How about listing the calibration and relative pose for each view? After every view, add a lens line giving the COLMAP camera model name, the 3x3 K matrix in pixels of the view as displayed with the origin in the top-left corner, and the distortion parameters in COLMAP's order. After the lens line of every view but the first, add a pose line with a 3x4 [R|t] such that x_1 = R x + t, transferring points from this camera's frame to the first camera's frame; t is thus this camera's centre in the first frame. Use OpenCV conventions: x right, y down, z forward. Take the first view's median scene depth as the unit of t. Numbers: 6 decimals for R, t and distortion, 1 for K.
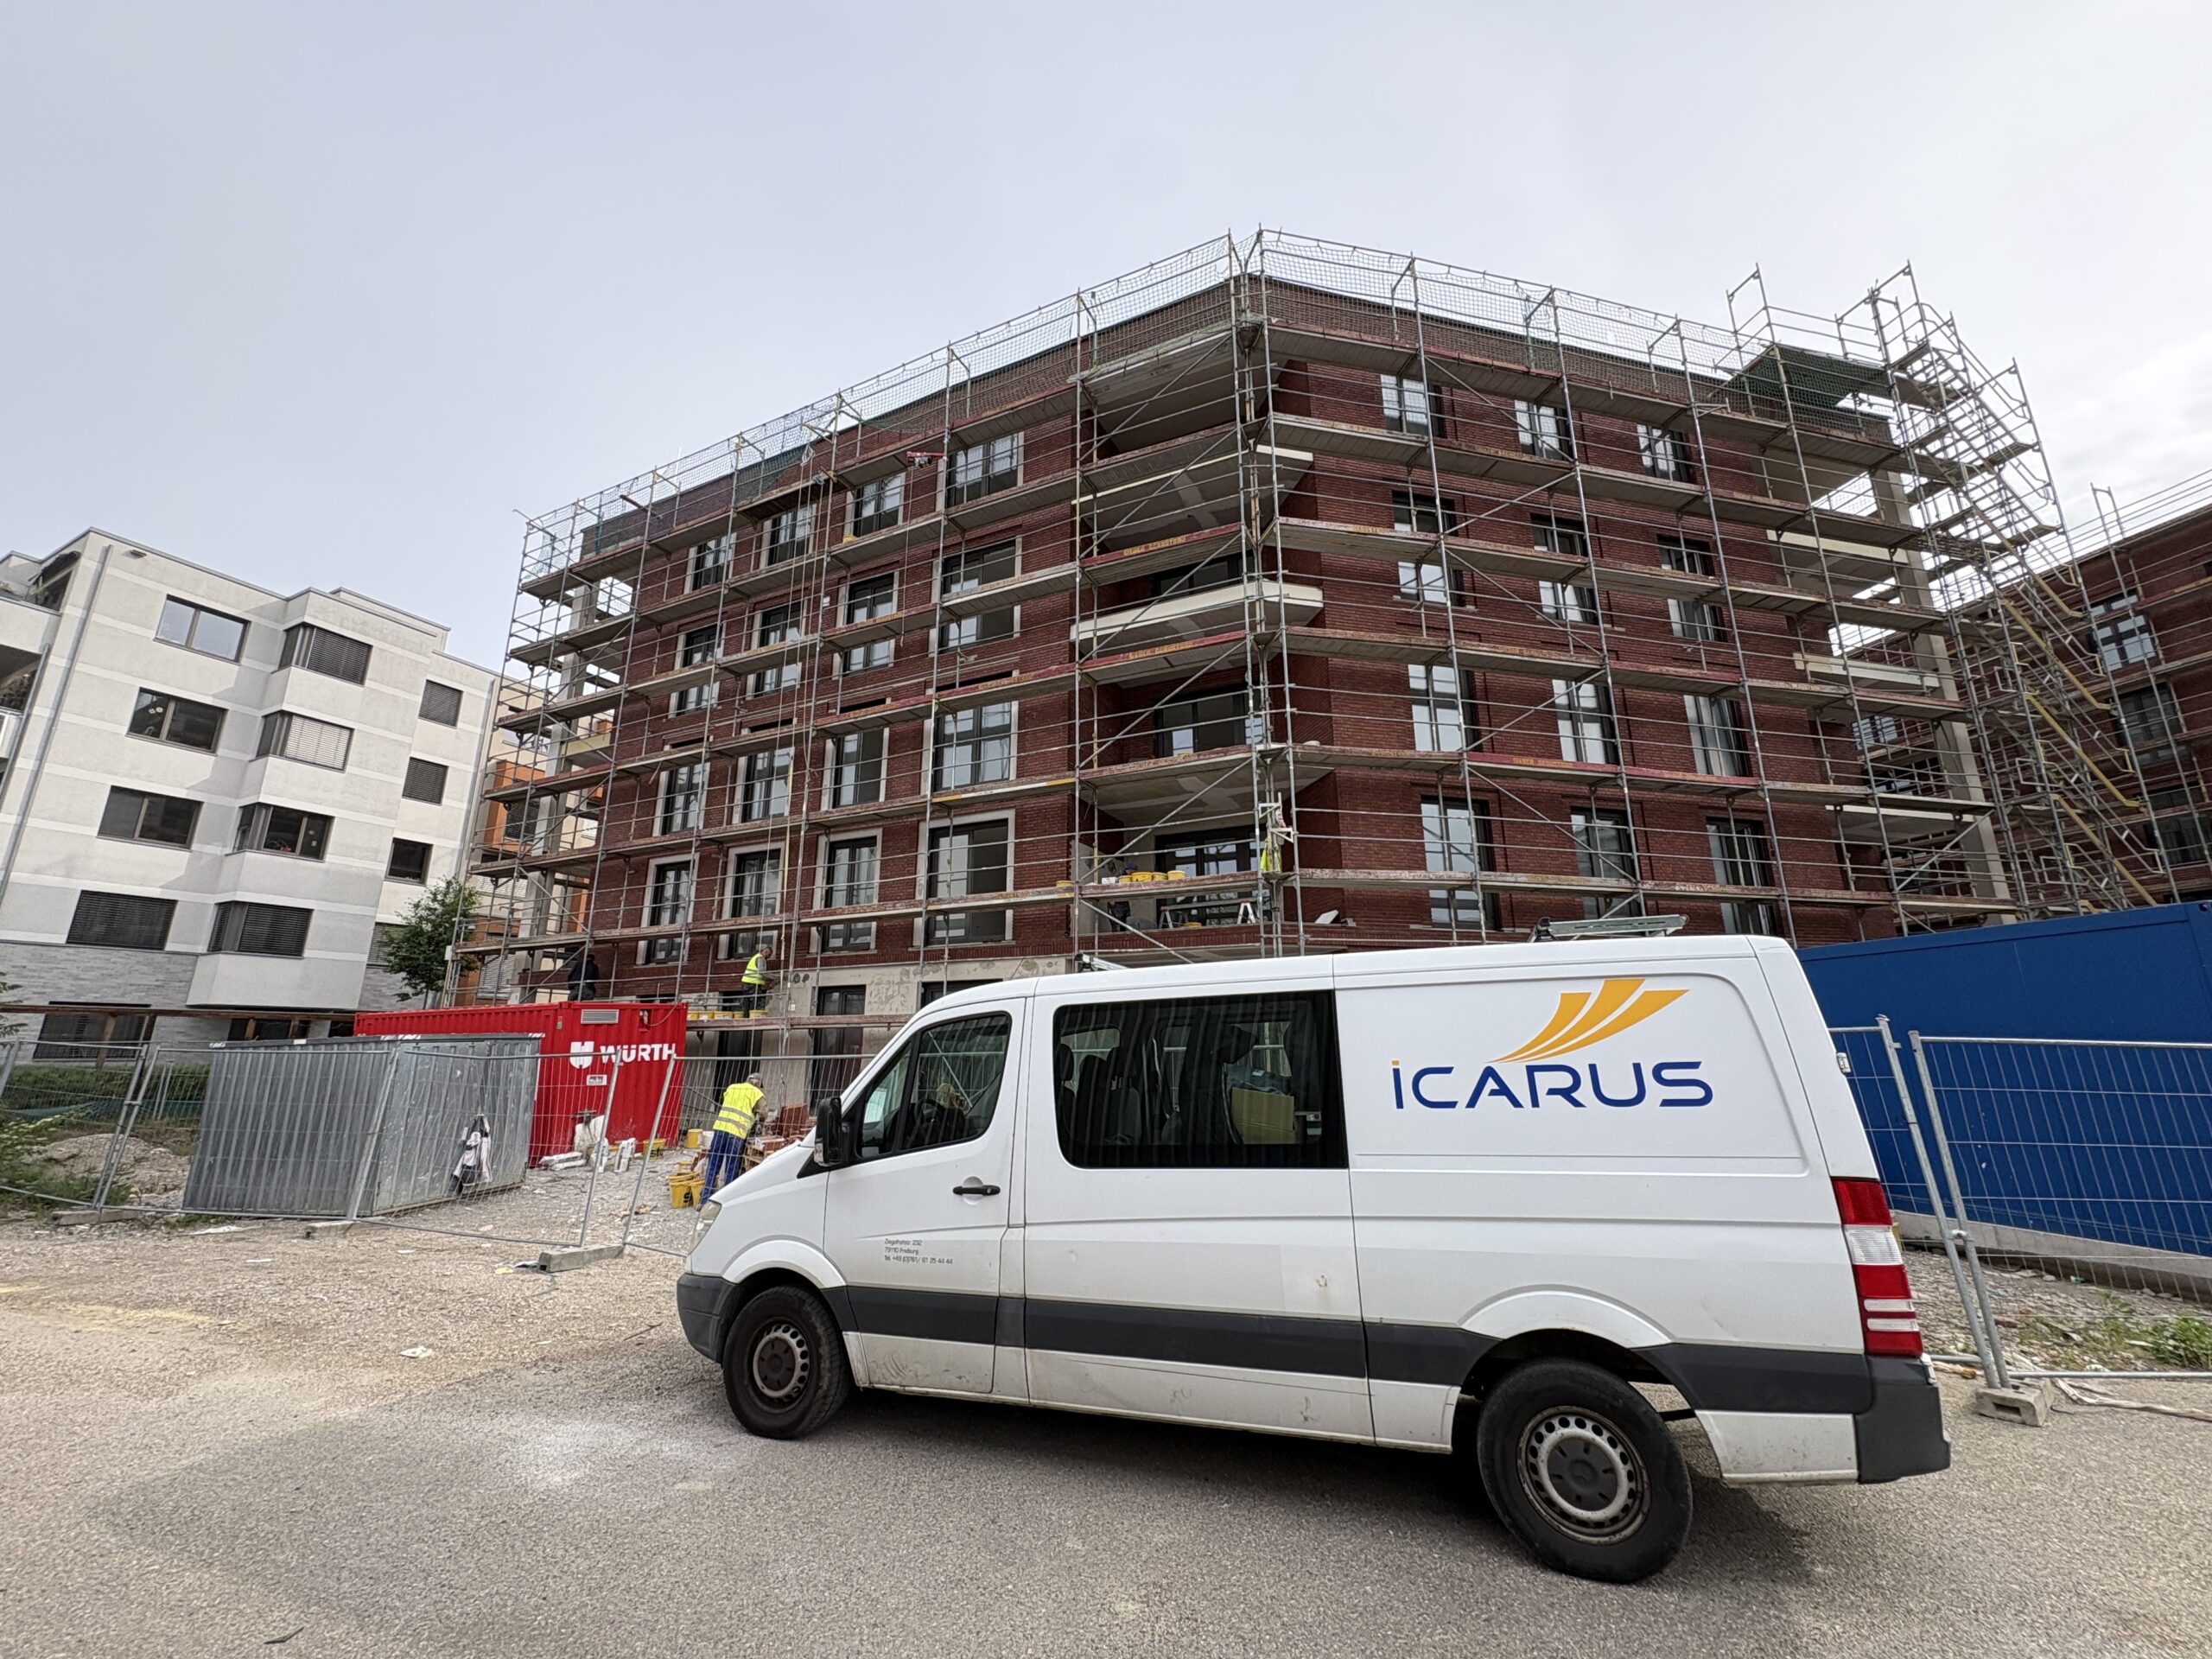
lens RADIAL K [[877.4, 0, 1103.5], [0, 877.4, 829.6], [0, 0, 1]] dist [0.000744, -0.000321]
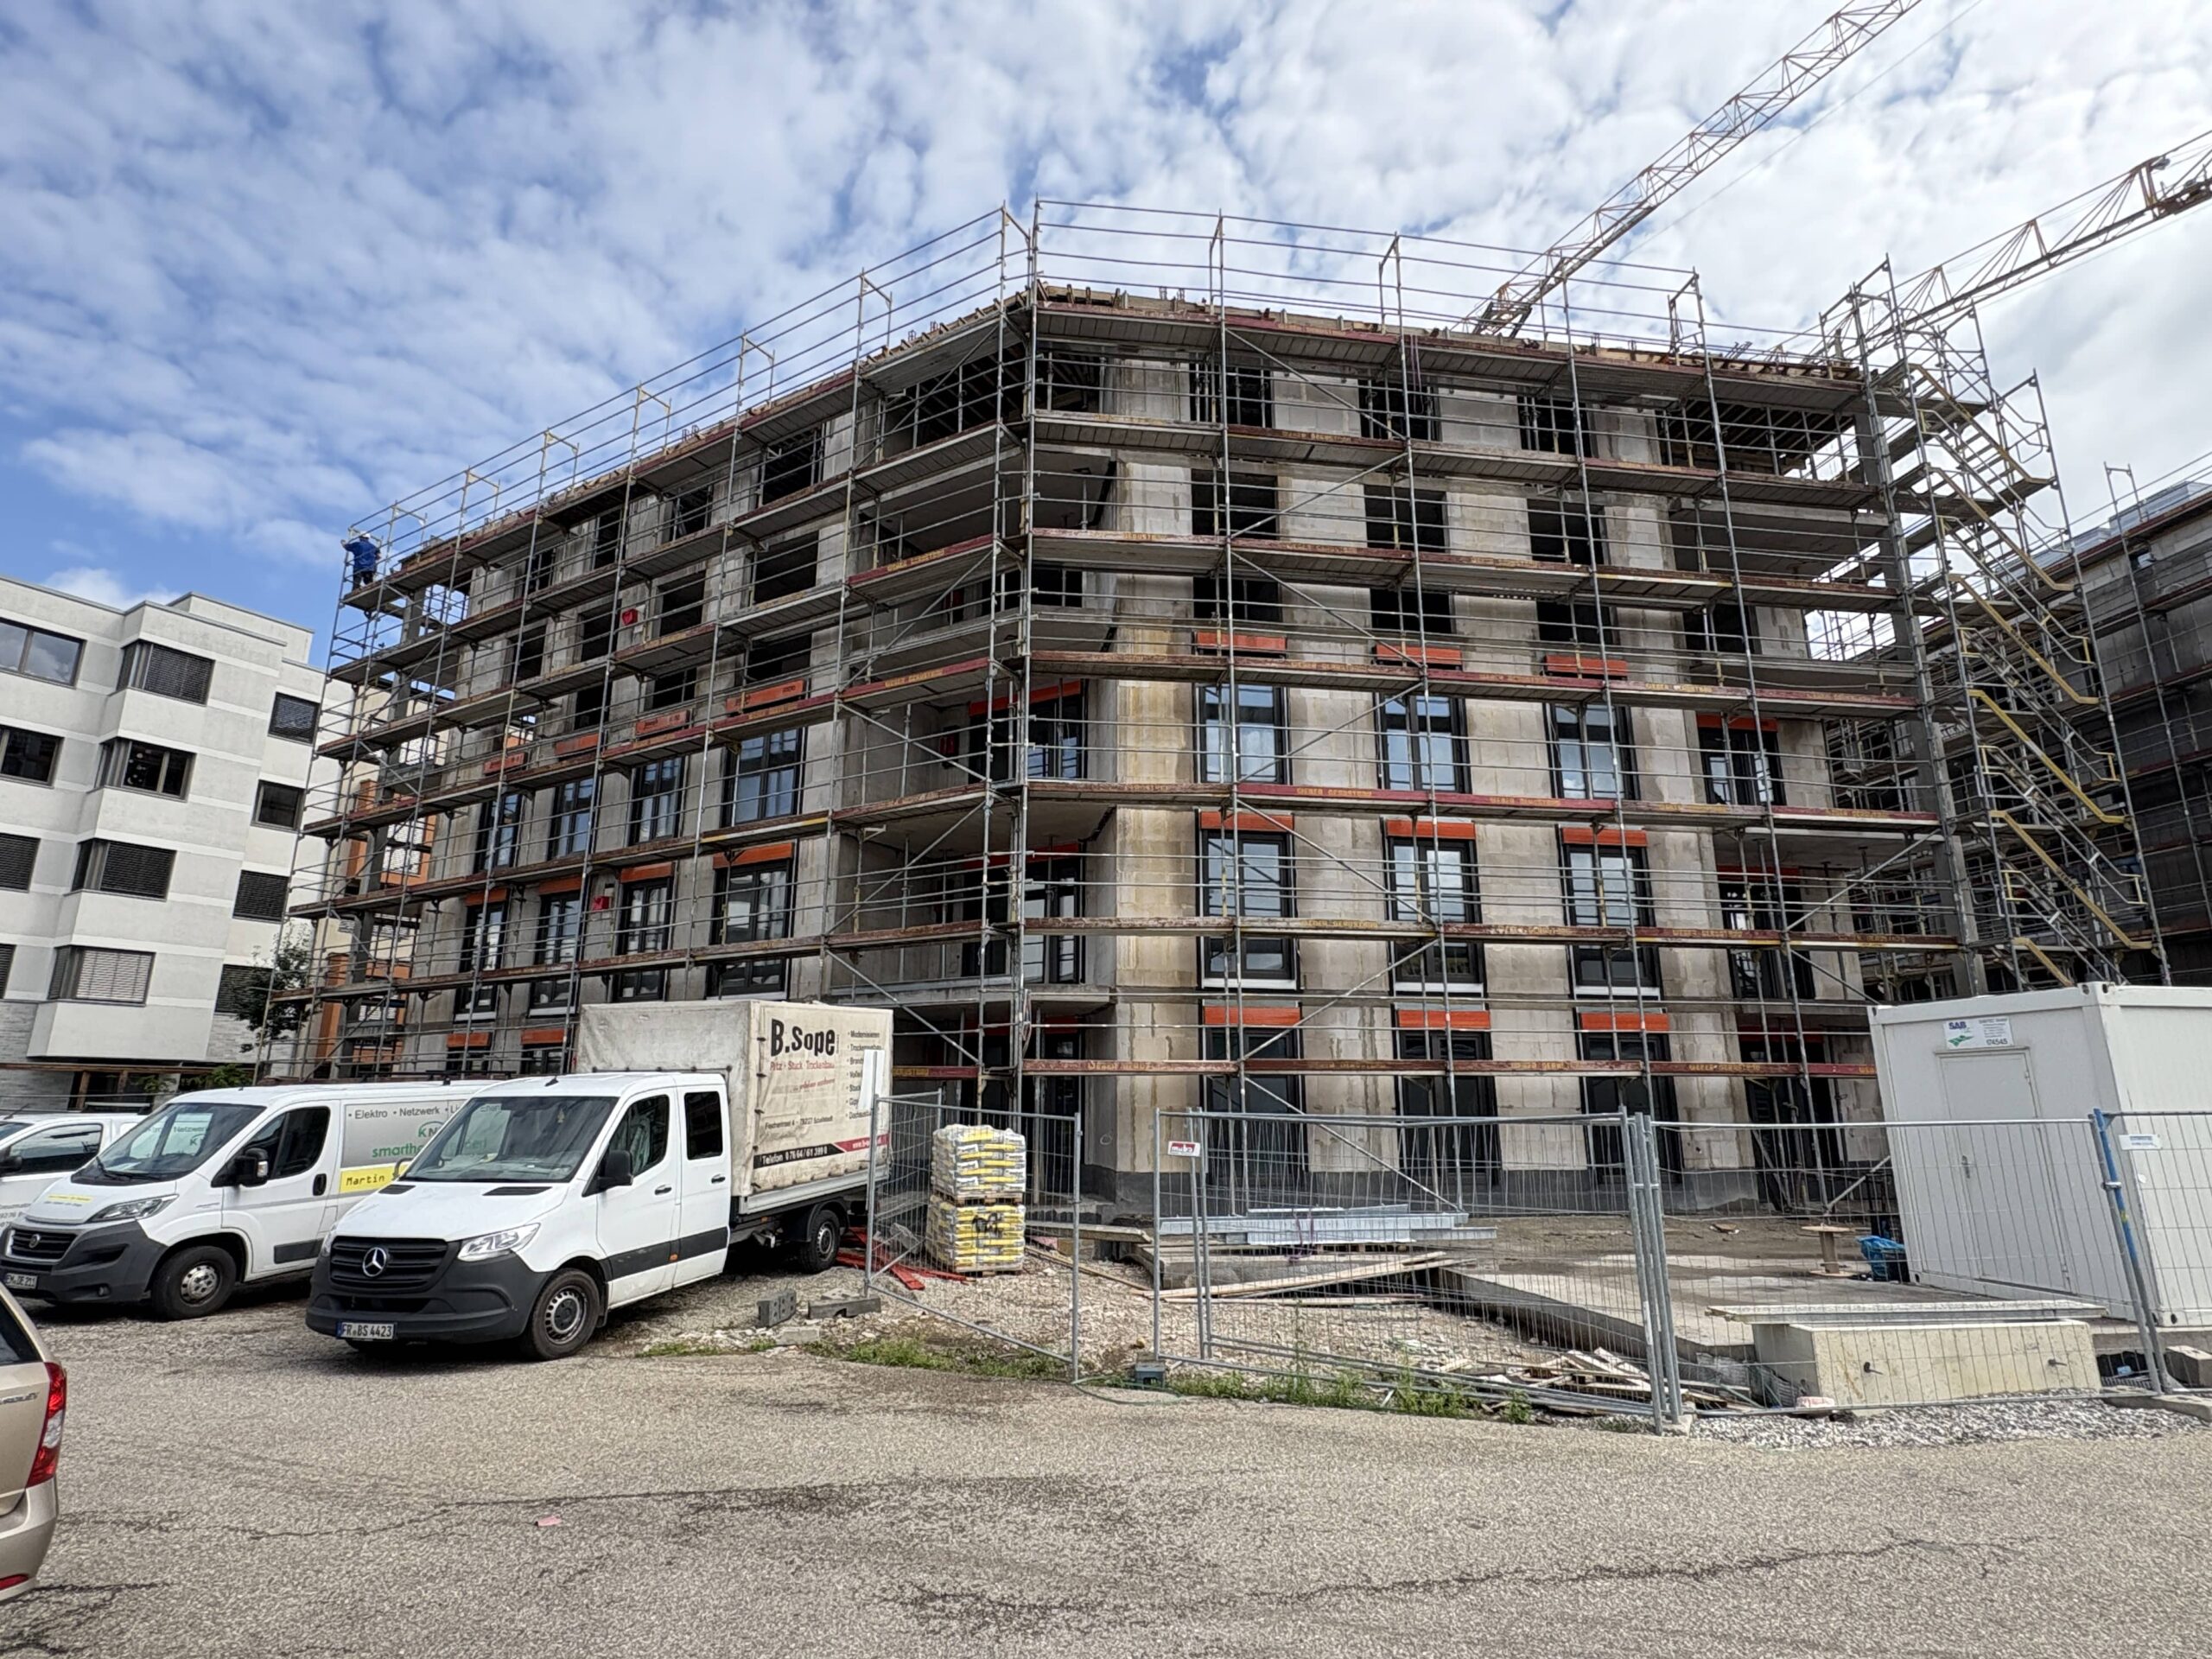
lens RADIAL K [[1144.9, 0, 1105.0], [0, 1144.9, 834.5], [0, 0, 1]] dist [-0.002073, -0.000813]
pose [[0.995743, -0.016380, -0.090711, 0.216835], [0.017095, 0.999829, 0.007106, -0.026076], [0.090579, -0.008627, 0.995852, -0.107648]]
